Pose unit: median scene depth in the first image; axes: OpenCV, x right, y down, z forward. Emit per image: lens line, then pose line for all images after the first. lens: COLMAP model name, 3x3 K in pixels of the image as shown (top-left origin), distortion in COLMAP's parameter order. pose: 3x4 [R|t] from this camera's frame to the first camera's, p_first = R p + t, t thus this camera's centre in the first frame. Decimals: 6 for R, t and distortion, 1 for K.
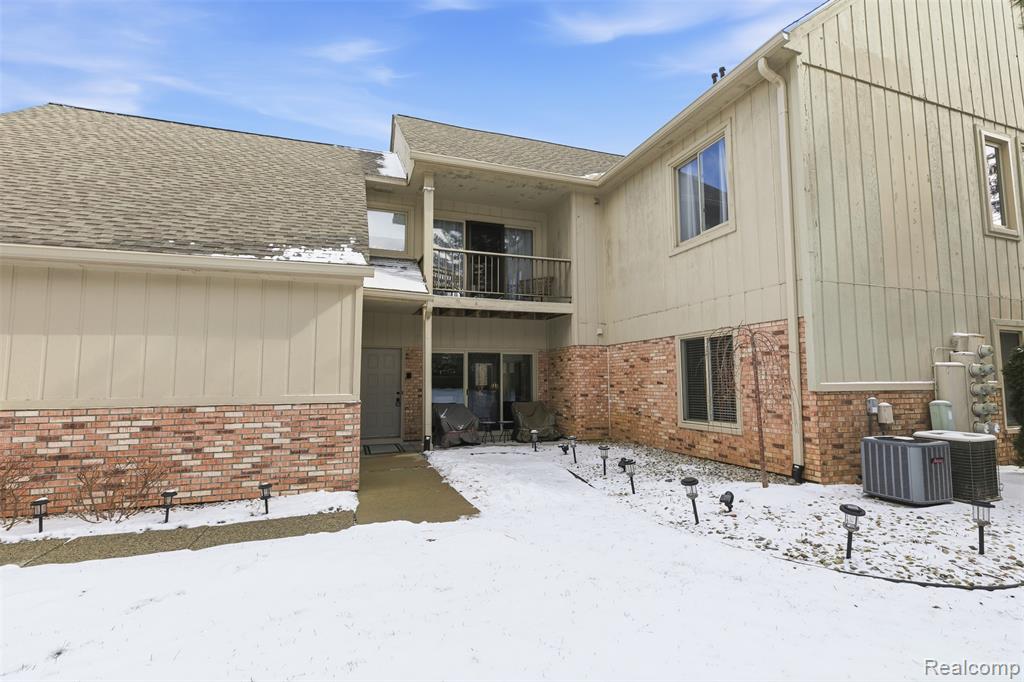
lens RADIAL K [[465.3, 0, 534.7], [0, 465.3, 341.8], [0, 0, 1]] dist [-0.008505, 0.001340]
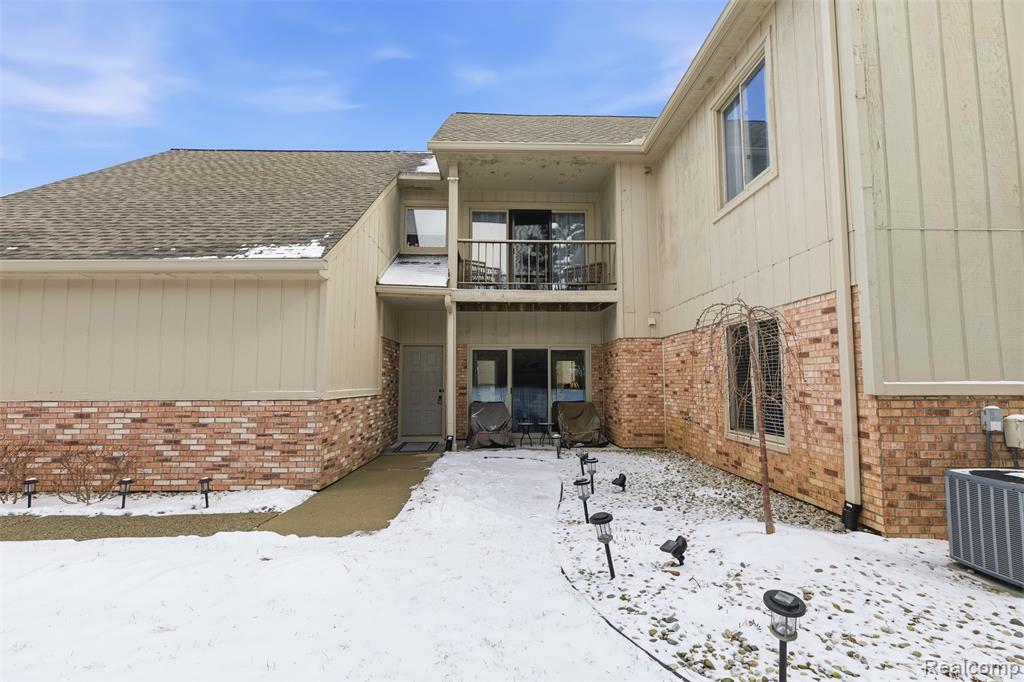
lens RADIAL K [[465.3, 0, 523.3], [0, 465.3, 341.8], [0, 0, 1]] dist [-0.008505, 0.001340]
pose [[0.950315, -0.021262, -0.310562, 0.321534], [0.021930, 0.999759, -0.001343, 0.019408], [0.310516, -0.005535, 0.950552, 0.203622]]
